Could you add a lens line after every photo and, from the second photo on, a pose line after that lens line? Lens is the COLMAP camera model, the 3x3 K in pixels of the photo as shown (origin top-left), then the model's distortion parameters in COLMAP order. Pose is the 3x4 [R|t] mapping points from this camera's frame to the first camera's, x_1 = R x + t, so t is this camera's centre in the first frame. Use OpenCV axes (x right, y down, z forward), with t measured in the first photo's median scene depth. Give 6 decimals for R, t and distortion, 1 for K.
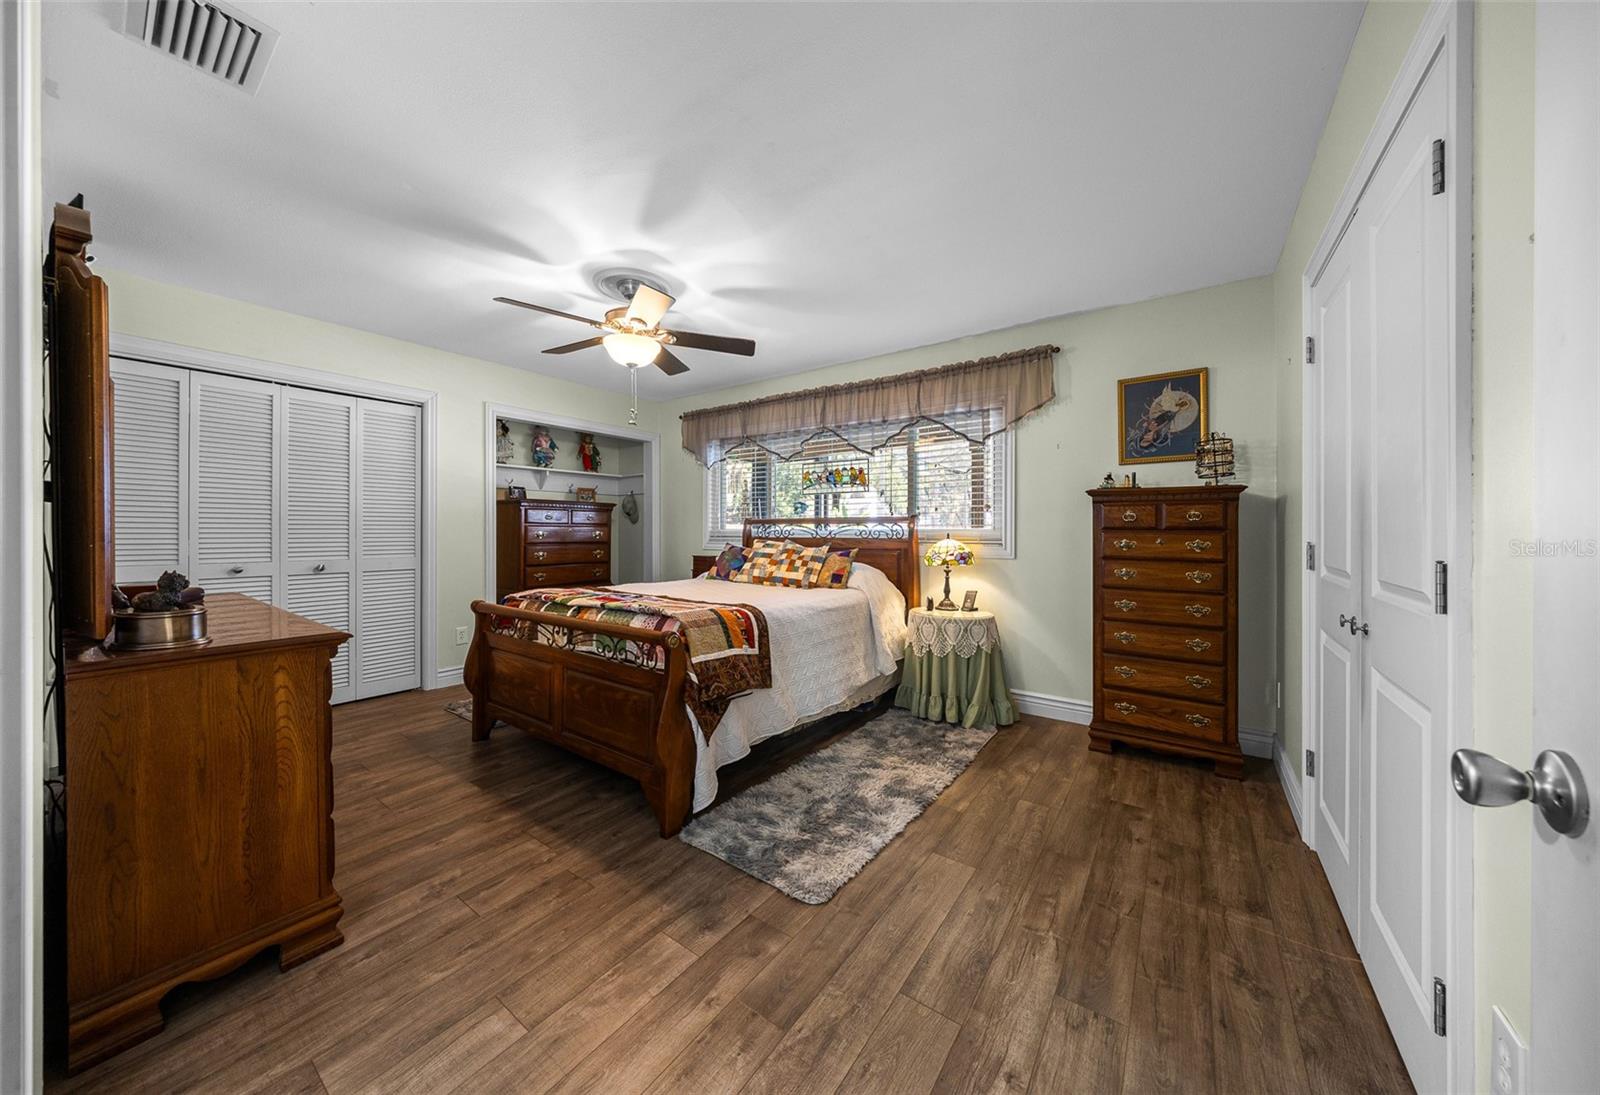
lens RADIAL K [[533.3, 0, 783.9], [0, 533.3, 532.7], [0, 0, 1]] dist [0.001286, -0.000208]
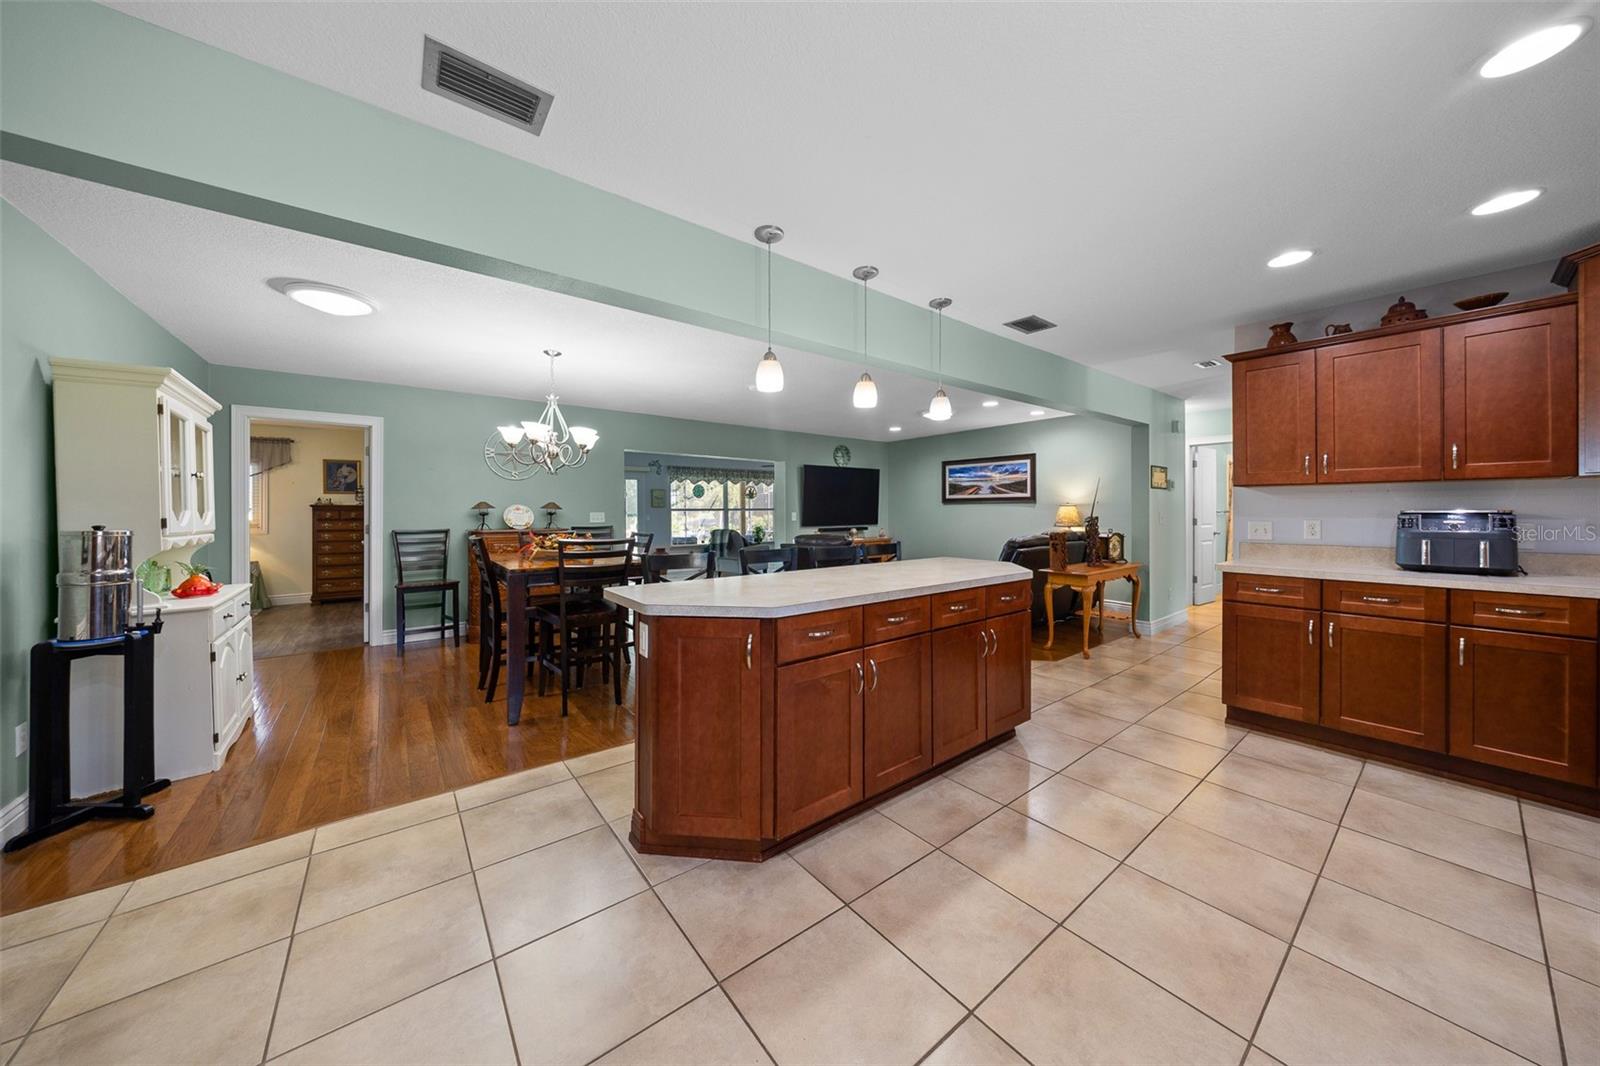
lens RADIAL K [[526.2, 0, 802.4], [0, 526.2, 510.3], [0, 0, 1]] dist [-0.000916, -0.000098]
pose [[0.253032, 0.002533, 0.967455, -1.299563], [0.006494, 0.999970, -0.004317, -0.027644], [-0.967436, 0.007375, 0.253008, -1.962870]]
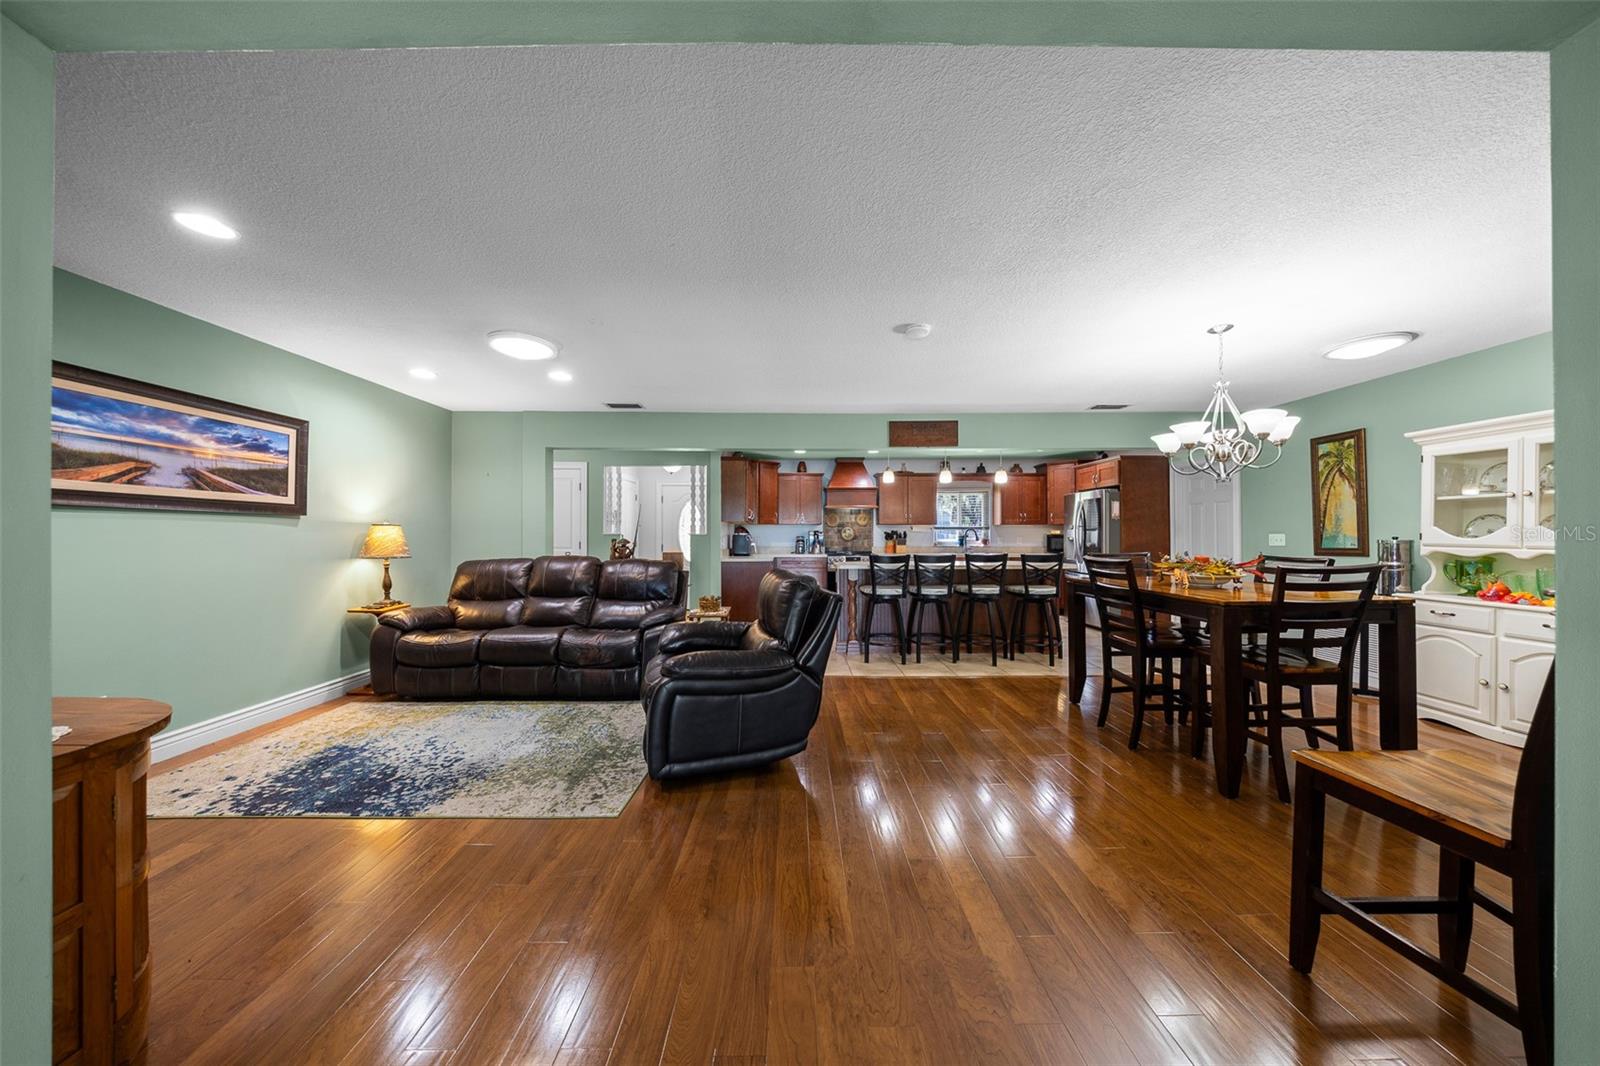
lens RADIAL K [[501.2, 0, 800.0], [0, 501.2, 533.0], [0, 0, 1]] dist [-0.000495, 0.000001]
pose [[-0.789880, 0.002038, -0.613258, 1.261475], [0.000242, 0.999995, 0.003012, -0.030903], [0.613261, 0.002231, -0.789877, -0.660499]]
